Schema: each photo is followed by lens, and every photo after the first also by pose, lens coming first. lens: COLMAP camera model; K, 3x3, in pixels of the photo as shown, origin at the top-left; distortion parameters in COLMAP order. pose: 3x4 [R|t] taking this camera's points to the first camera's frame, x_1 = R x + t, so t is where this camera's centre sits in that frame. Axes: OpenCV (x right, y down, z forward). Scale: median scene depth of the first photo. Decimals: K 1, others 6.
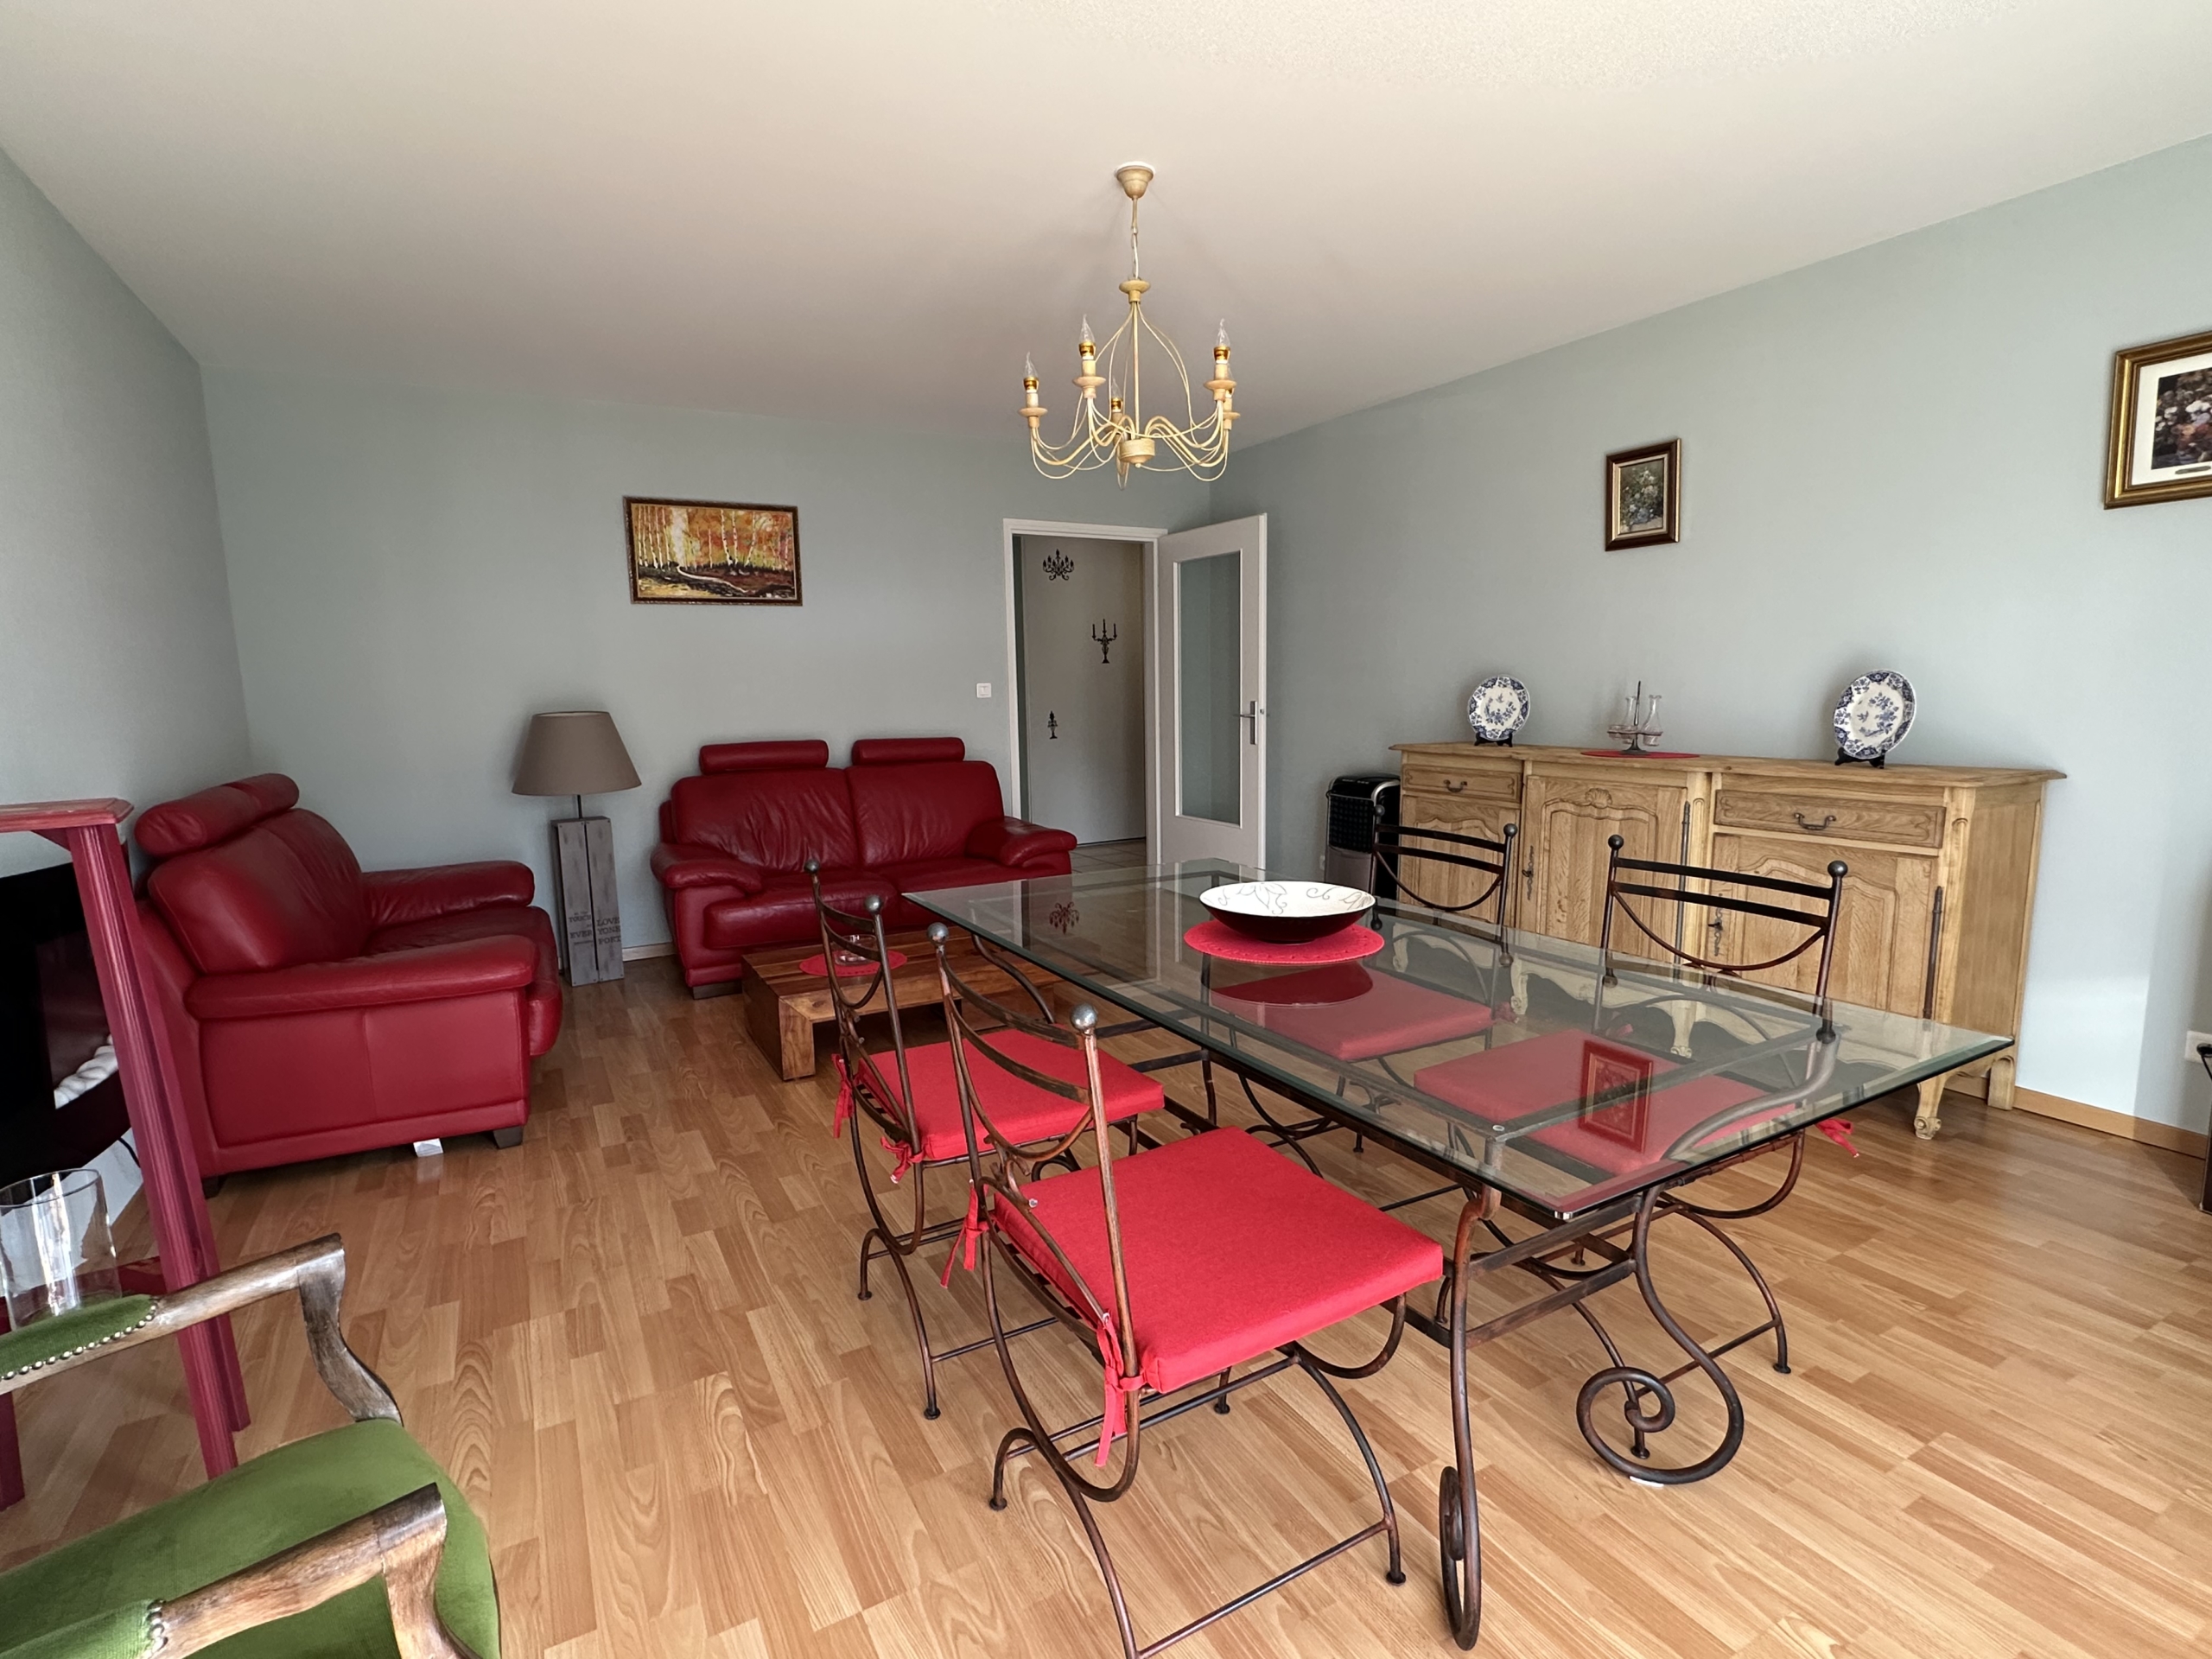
lens RADIAL K [[1085.4, 0, 1111.9], [0, 1085.4, 829.0], [0, 0, 1]] dist [0.000082, 0.000590]
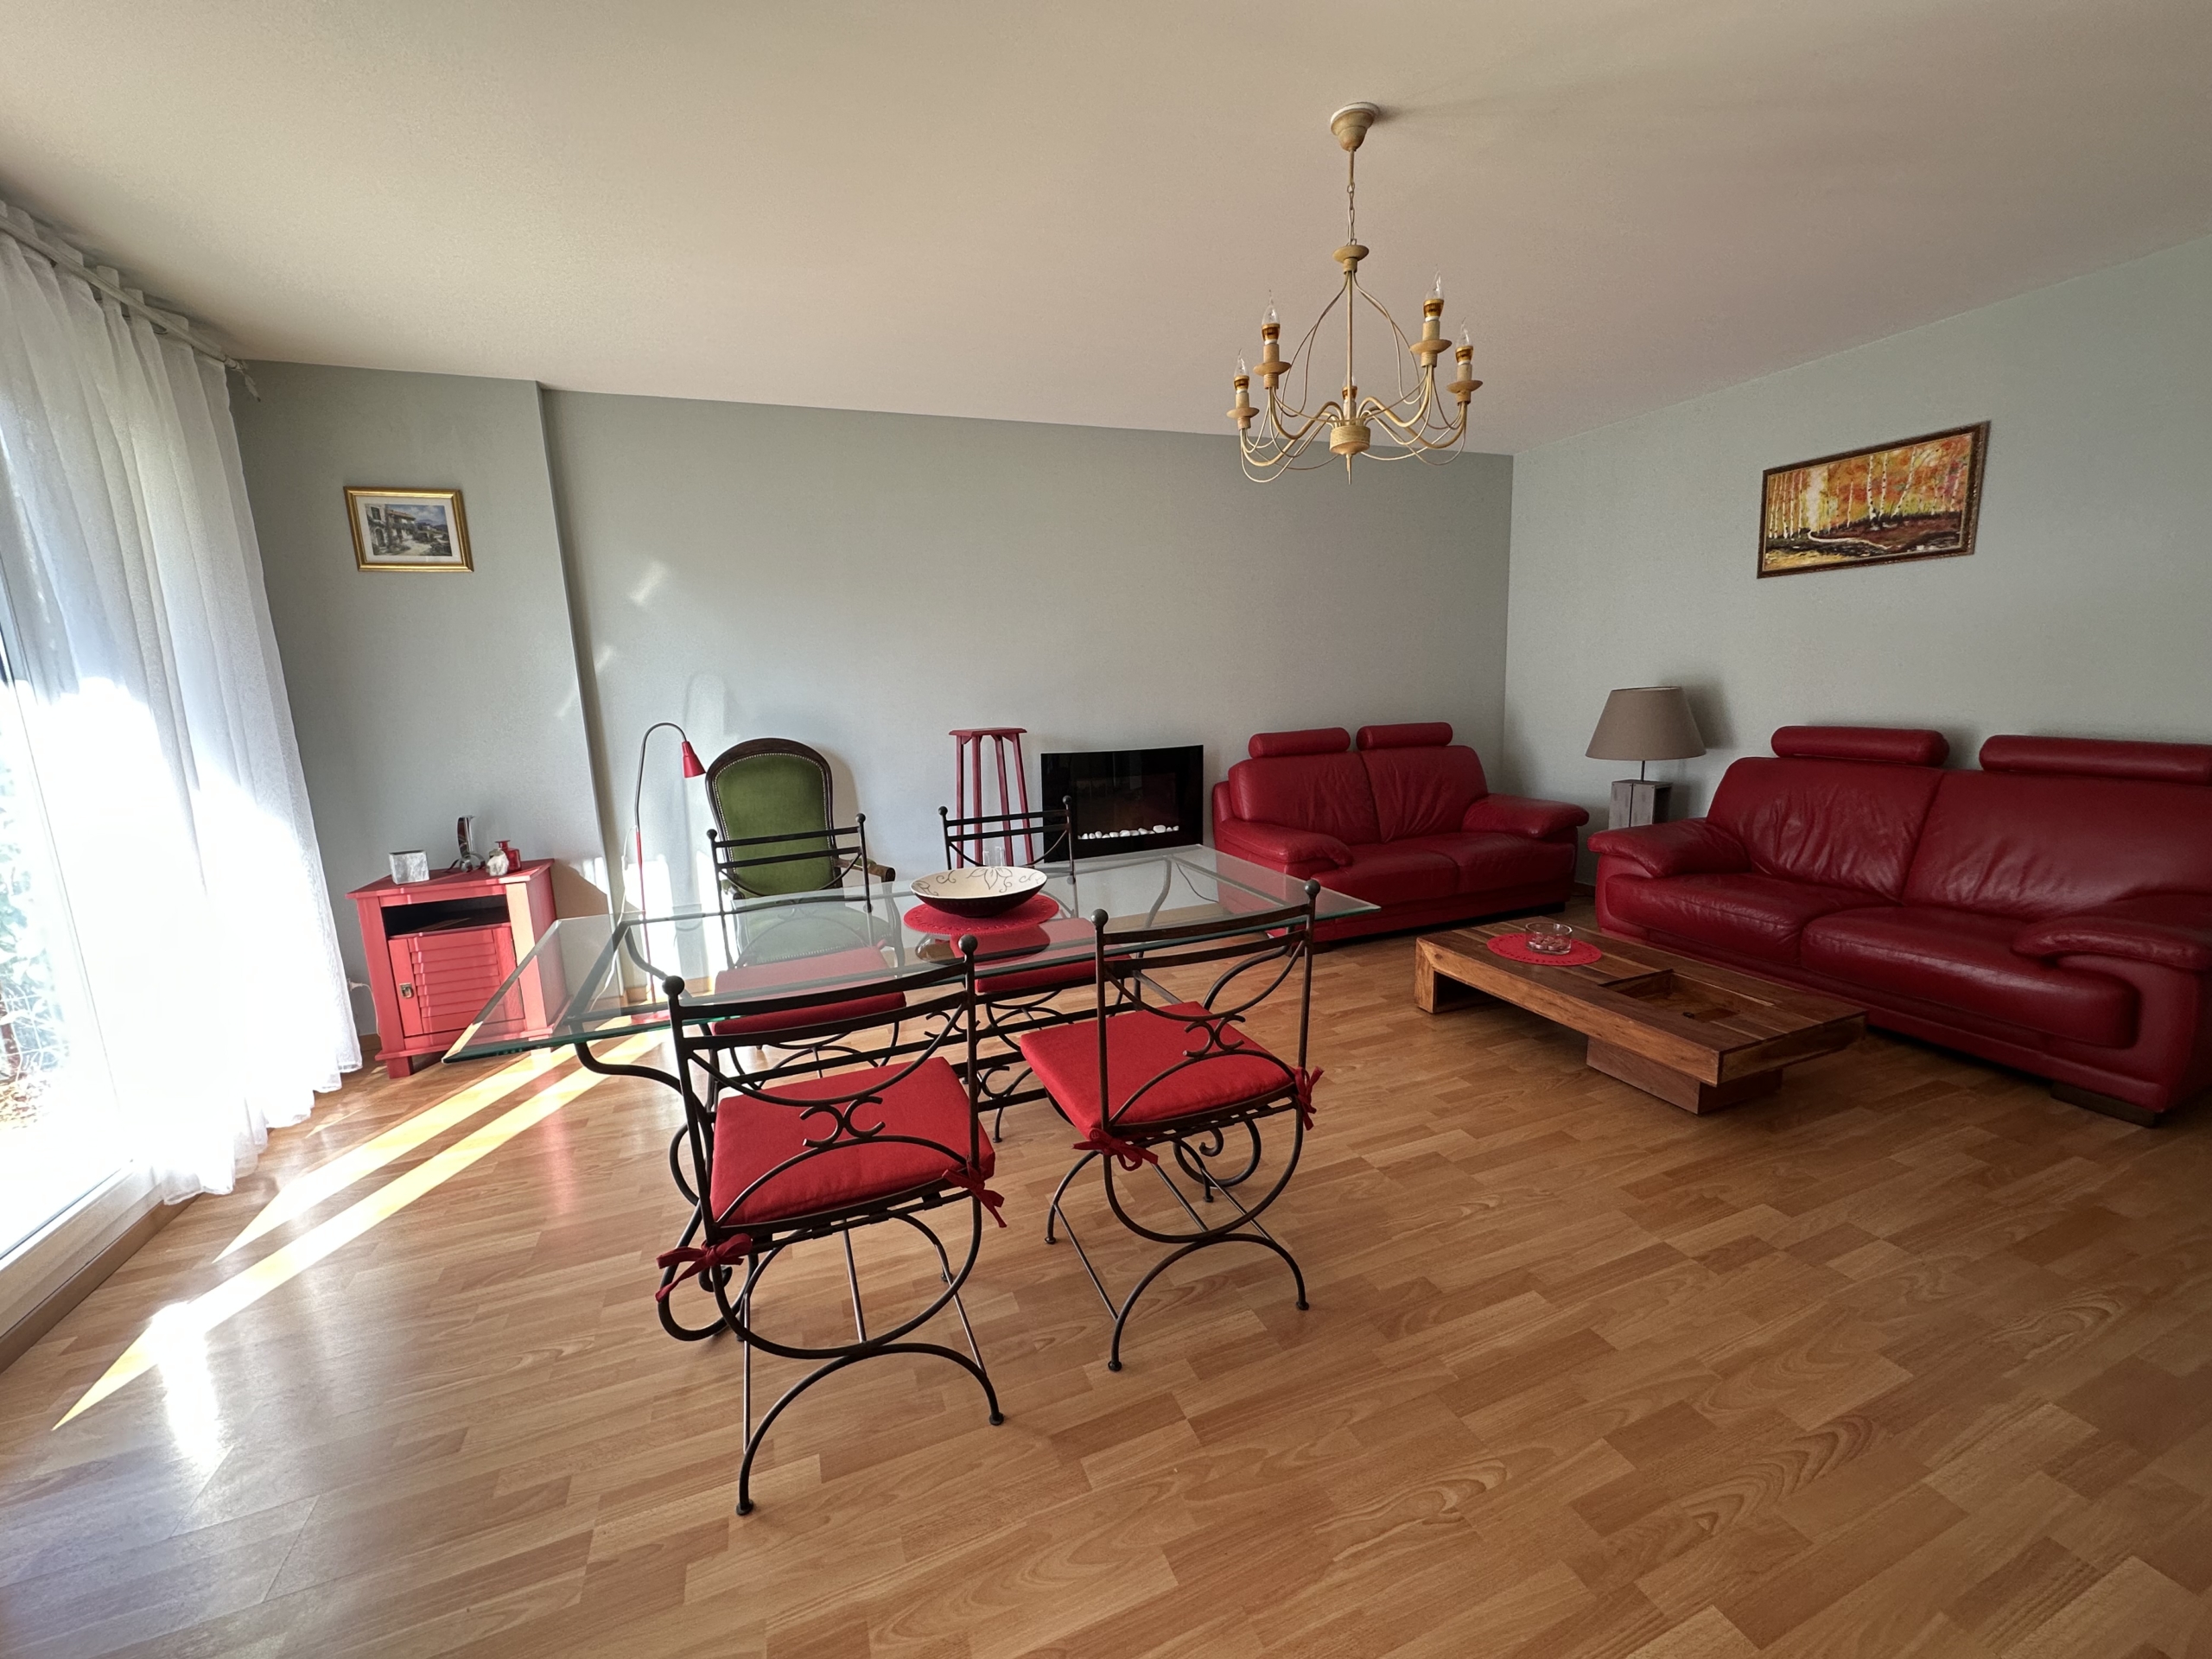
lens RADIAL K [[878.2, 0, 1111.8], [0, 878.2, 826.5], [0, 0, 1]] dist [0.001670, -0.000290]
pose [[-0.138516, 0.195005, -0.970972, 0.464568], [-0.089419, 0.973956, 0.208360, -0.098150], [0.986315, 0.115684, -0.117471, 0.520611]]
